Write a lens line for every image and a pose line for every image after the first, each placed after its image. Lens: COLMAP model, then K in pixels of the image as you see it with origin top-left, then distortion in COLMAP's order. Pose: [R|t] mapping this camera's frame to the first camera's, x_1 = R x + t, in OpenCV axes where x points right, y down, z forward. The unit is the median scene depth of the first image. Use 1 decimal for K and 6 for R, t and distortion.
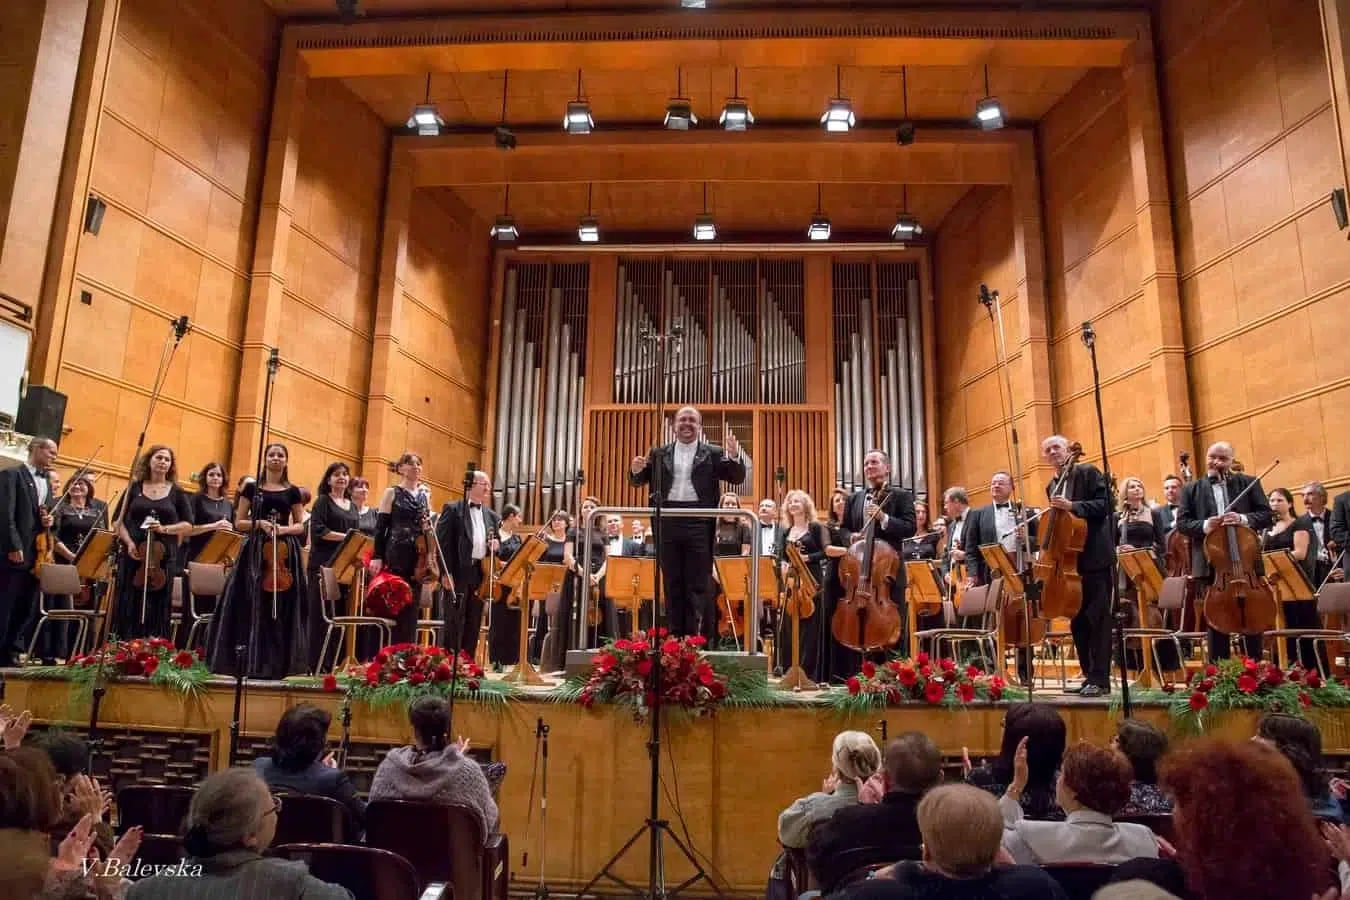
lens RADIAL K [[947.8, 0, 675.0], [0, 947.8, 450.0], [0, 0, 1]] dist [-0.099388, 0.066703]
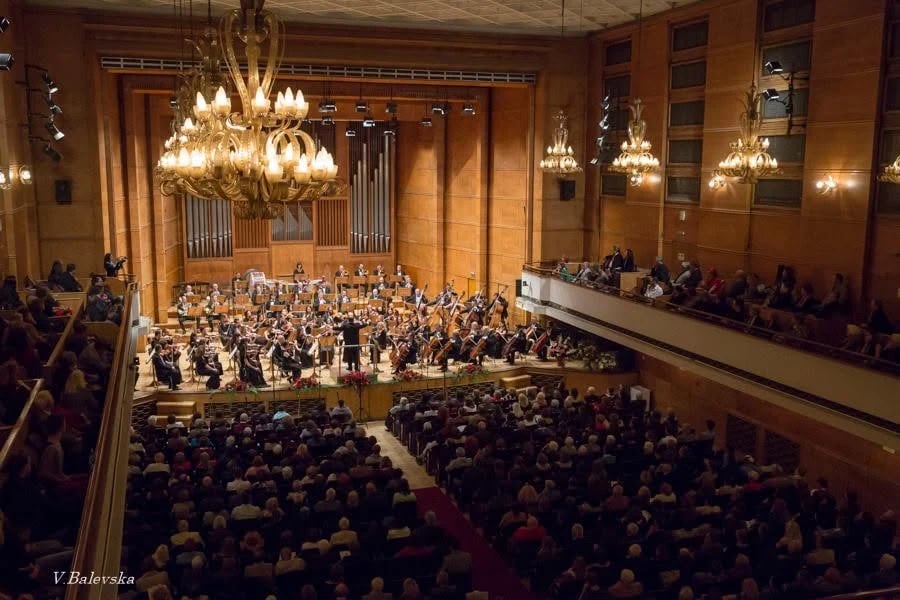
lens RADIAL K [[801.1, 0, 450.0], [0, 801.1, 300.0], [0, 0, 1]] dist [-0.003537, 0.003229]
pose [[0.930330, -0.062224, 0.361406, -0.618537], [-0.063128, 0.943615, 0.324969, -0.910582], [-0.361249, -0.325143, 0.873946, -1.593626]]
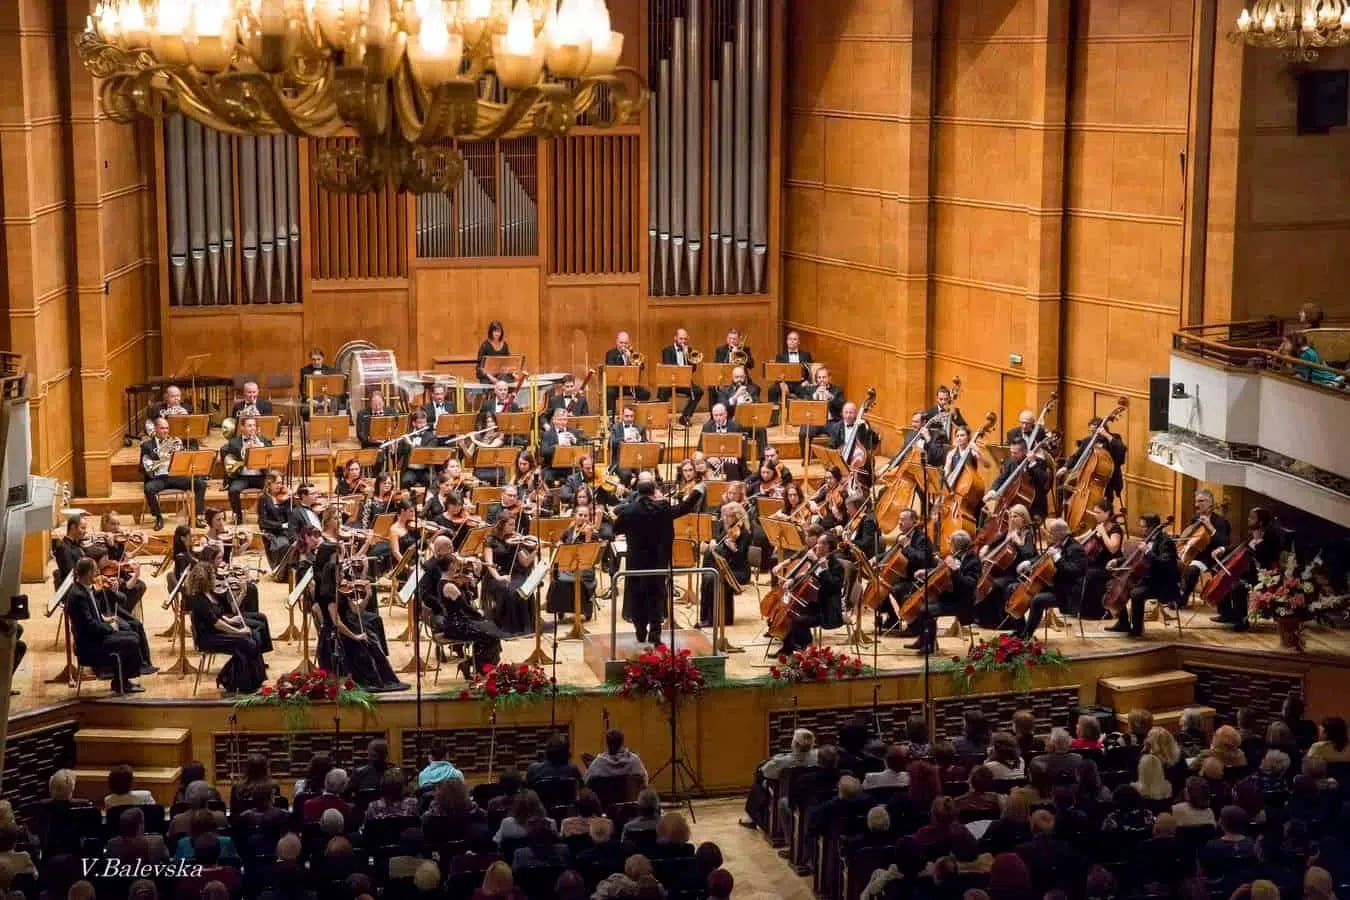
lens RADIAL K [[2352.2, 0, 675.0], [0, 2352.2, 450.0], [0, 0, 1]] dist [0.182769, 0.214021]
pose [[0.966165, -0.053323, 0.252353, -0.597344], [-0.035318, 0.941830, 0.334230, -0.887586], [-0.255496, -0.331834, 0.908079, -1.545979]]
